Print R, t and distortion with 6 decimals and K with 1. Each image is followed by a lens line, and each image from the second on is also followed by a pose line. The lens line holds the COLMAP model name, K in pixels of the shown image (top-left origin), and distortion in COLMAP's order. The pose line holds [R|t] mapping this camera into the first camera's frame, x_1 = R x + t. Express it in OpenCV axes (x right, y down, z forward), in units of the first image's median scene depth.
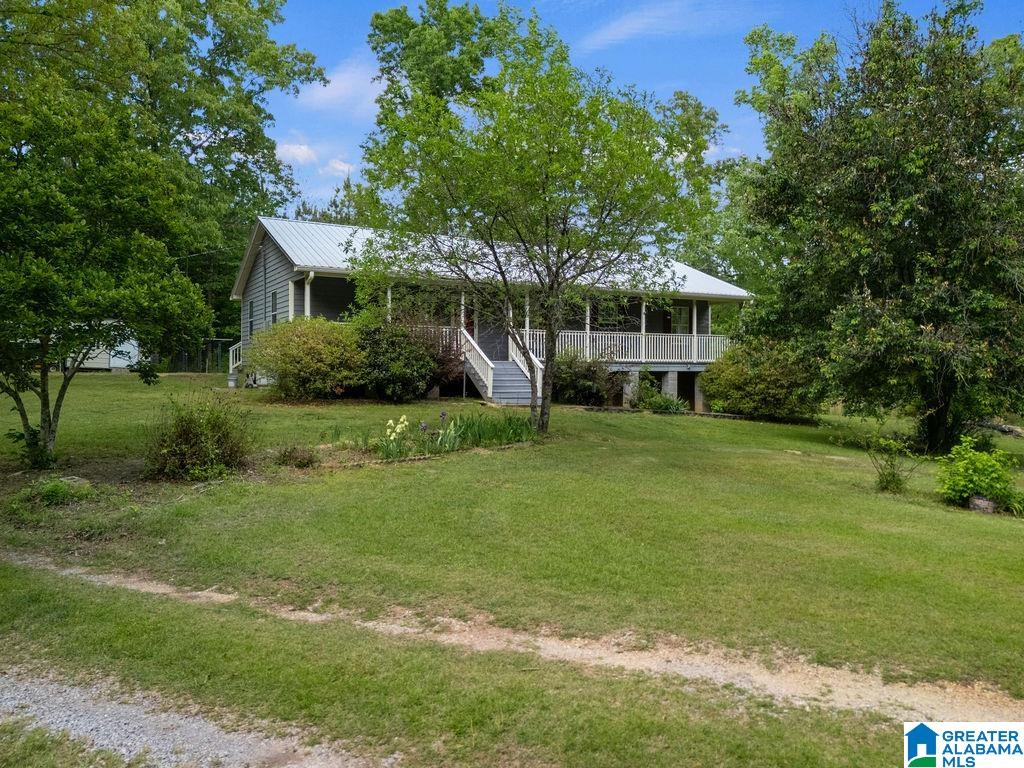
lens RADIAL K [[776.5, 0, 511.2], [0, 776.5, 378.7], [0, 0, 1]] dist [0.068412, -0.045465]
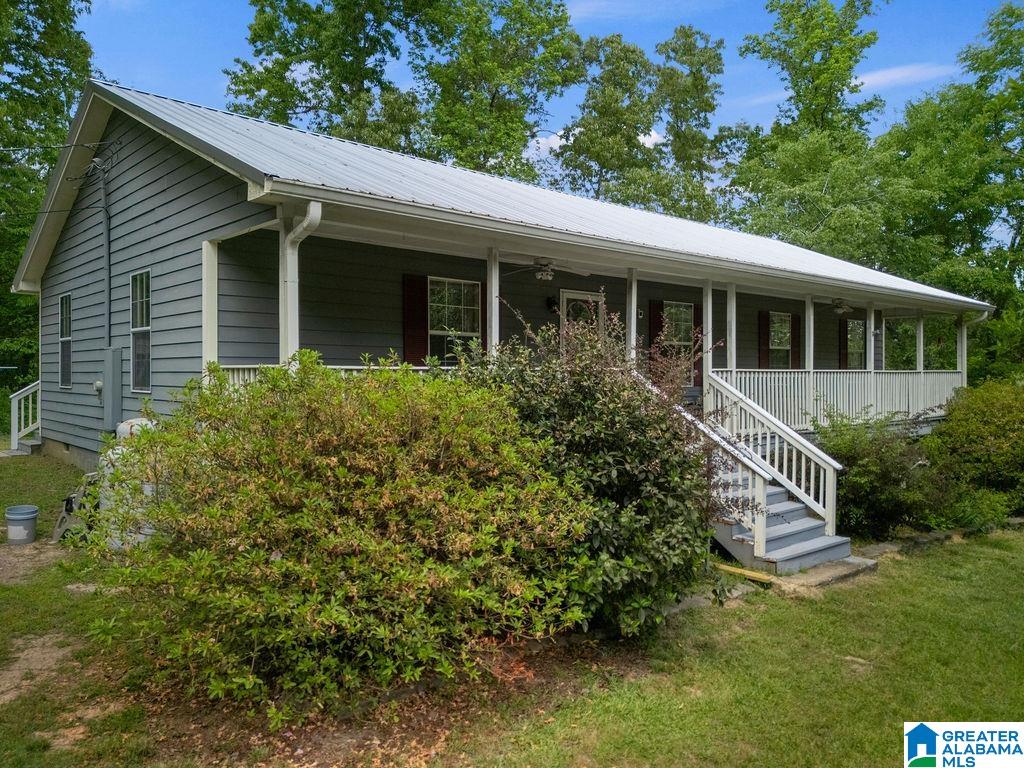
lens RADIAL K [[776.5, 0, 511.2], [0, 776.5, 378.7], [0, 0, 1]] dist [0.068412, -0.045465]
pose [[0.976136, -0.003952, 0.217126, -0.229638], [0.004085, 0.999992, -0.000160, -0.063833], [-0.217123, 0.001043, 0.976144, 0.637181]]
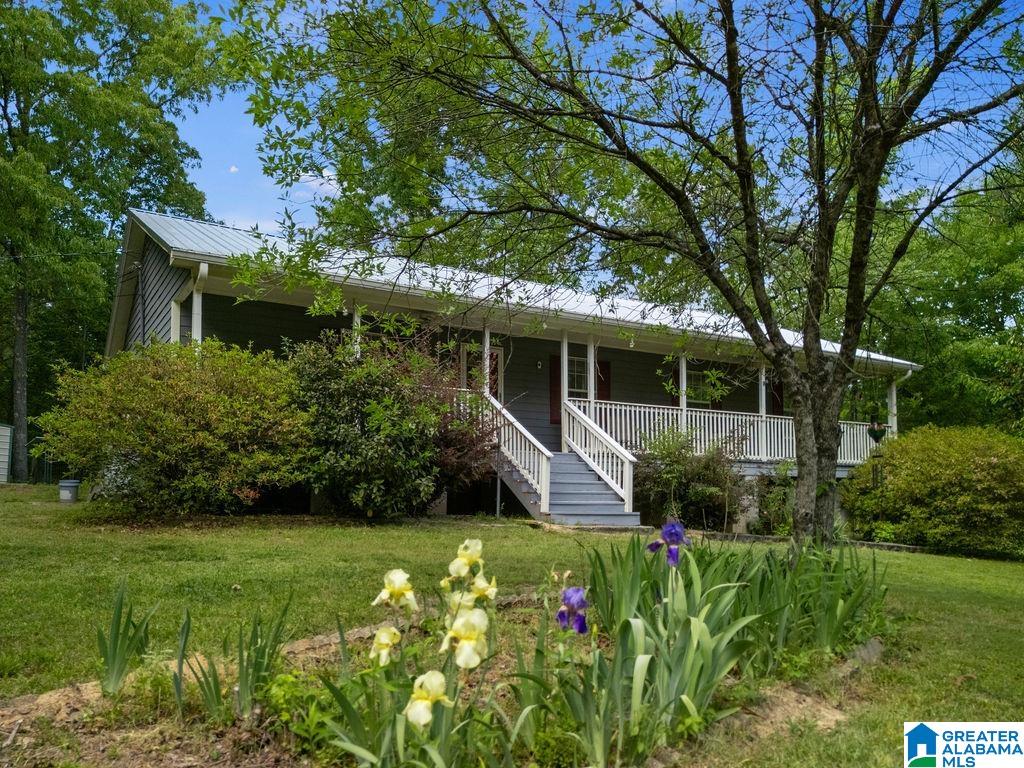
lens RADIAL K [[804.5, 0, 509.0], [0, 804.5, 463.0], [0, 0, 1]] dist [0.066035, -0.004987]
pose [[0.999210, -0.002393, 0.039671, -0.073596], [0.004740, 0.998236, -0.059182, 0.021689], [-0.039459, 0.059323, 0.997459, 0.440904]]
